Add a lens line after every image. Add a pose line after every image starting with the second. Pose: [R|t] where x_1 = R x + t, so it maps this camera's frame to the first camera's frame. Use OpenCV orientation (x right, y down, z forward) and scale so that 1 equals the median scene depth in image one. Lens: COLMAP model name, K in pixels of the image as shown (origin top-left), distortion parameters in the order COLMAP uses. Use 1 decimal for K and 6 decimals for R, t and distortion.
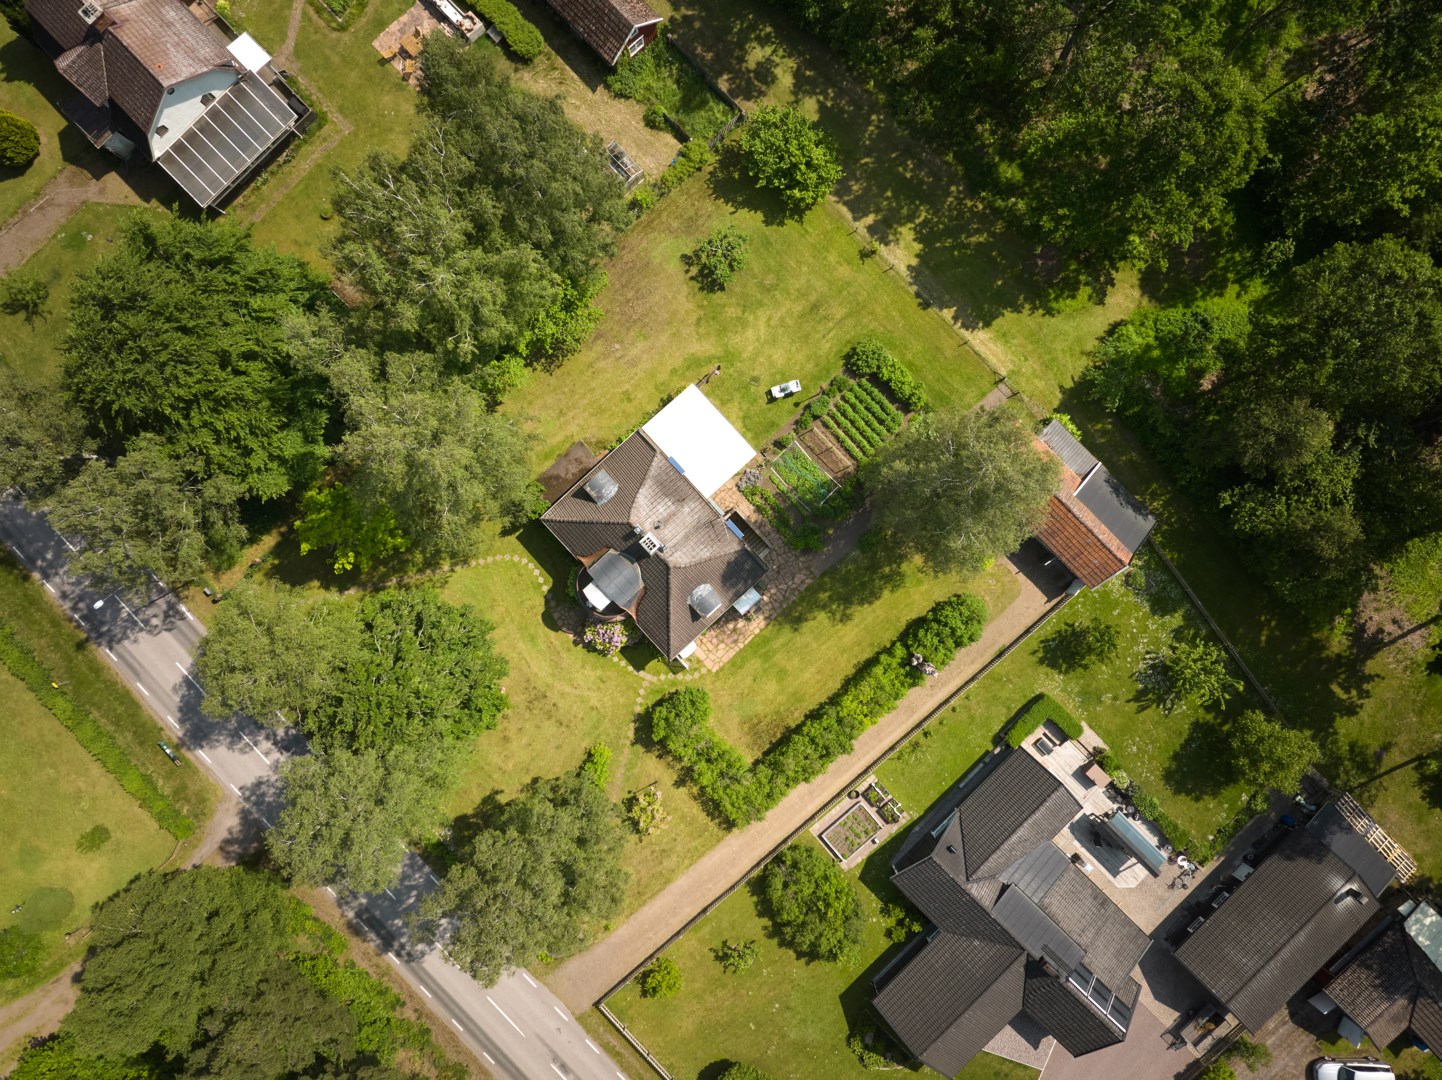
lens RADIAL K [[979.7, 0, 721.0], [0, 979.7, 540.0], [0, 0, 1]] dist [-0.040064, -0.001719]
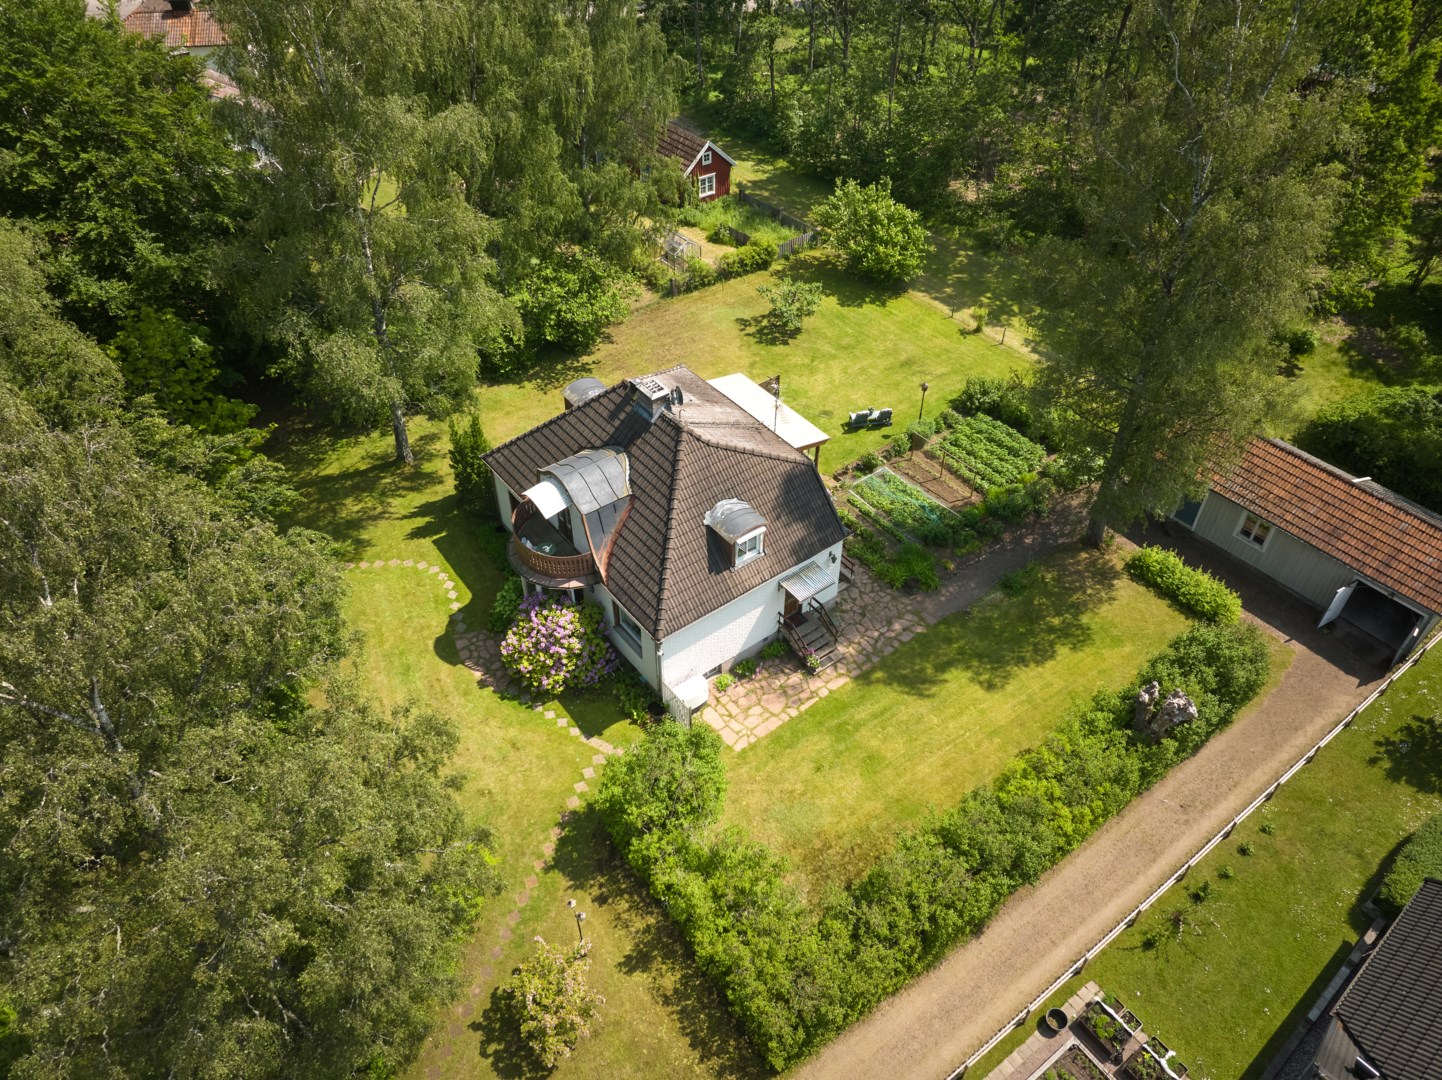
lens RADIAL K [[979.7, 0, 721.0], [0, 979.7, 540.0], [0, 0, 1]] dist [-0.040064, -0.001719]
pose [[0.995873, 0.068500, -0.059540, 0.007102], [-0.090550, 0.705352, -0.703049, 0.412391], [-0.006163, 0.705539, 0.708644, 0.566952]]
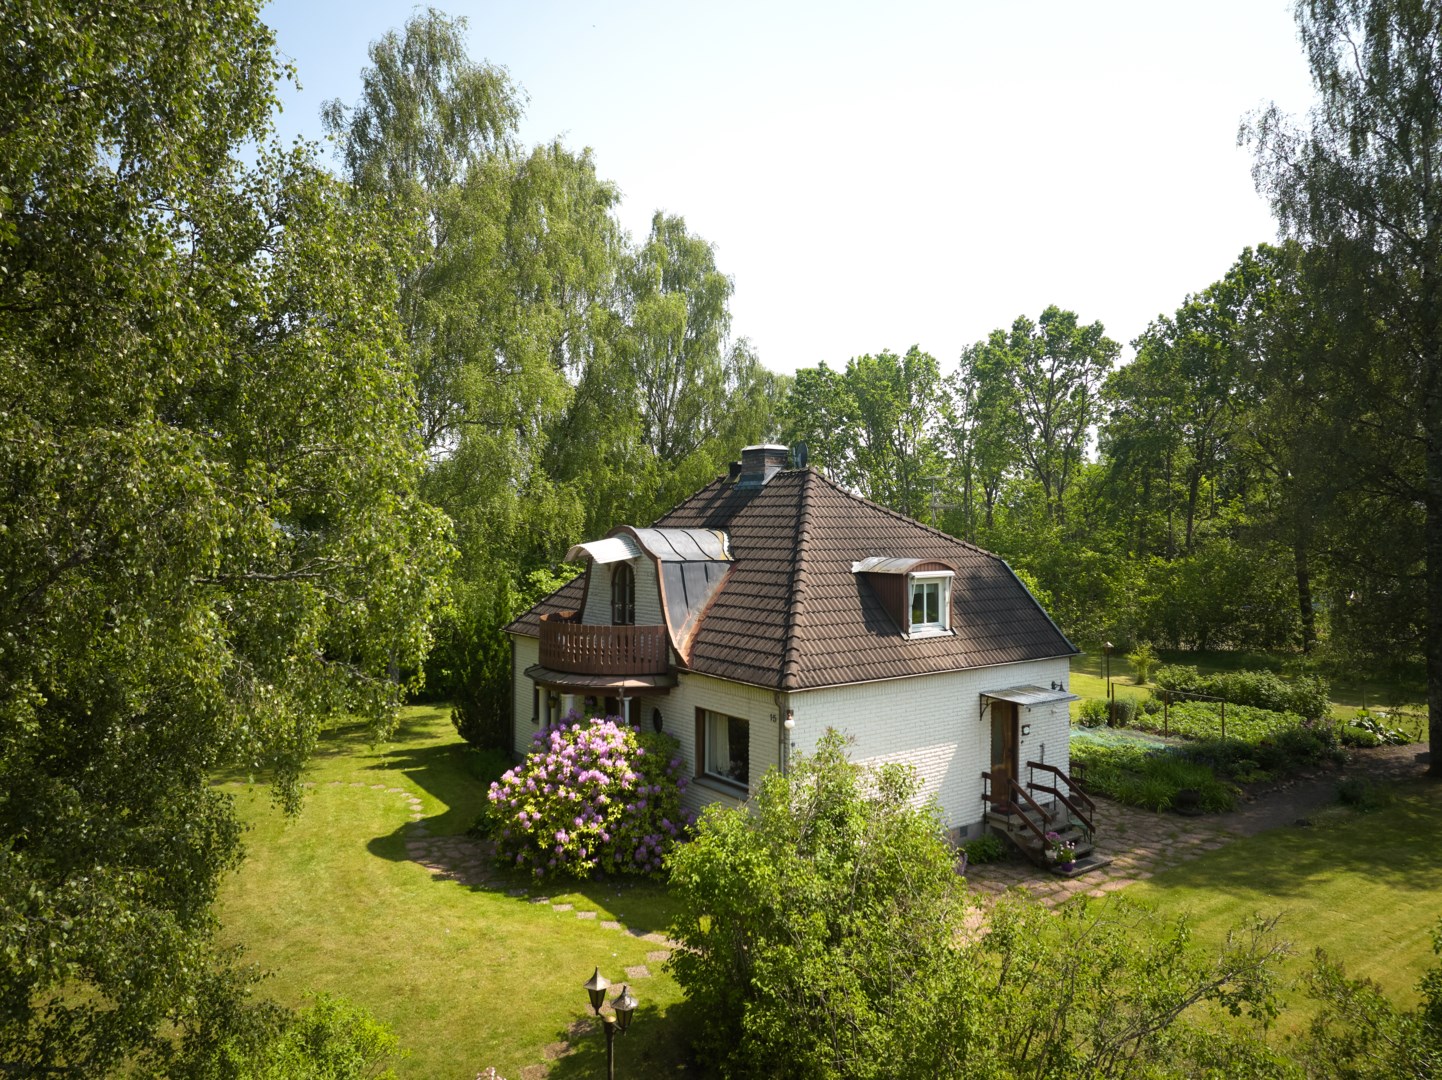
lens RADIAL K [[979.7, 0, 721.0], [0, 979.7, 540.0], [0, 0, 1]] dist [-0.040064, -0.001719]
pose [[0.992328, 0.004947, -0.123533, -0.034846], [-0.123616, 0.055808, -0.990760, 0.366403], [0.001993, 0.998429, 0.055991, 0.888250]]
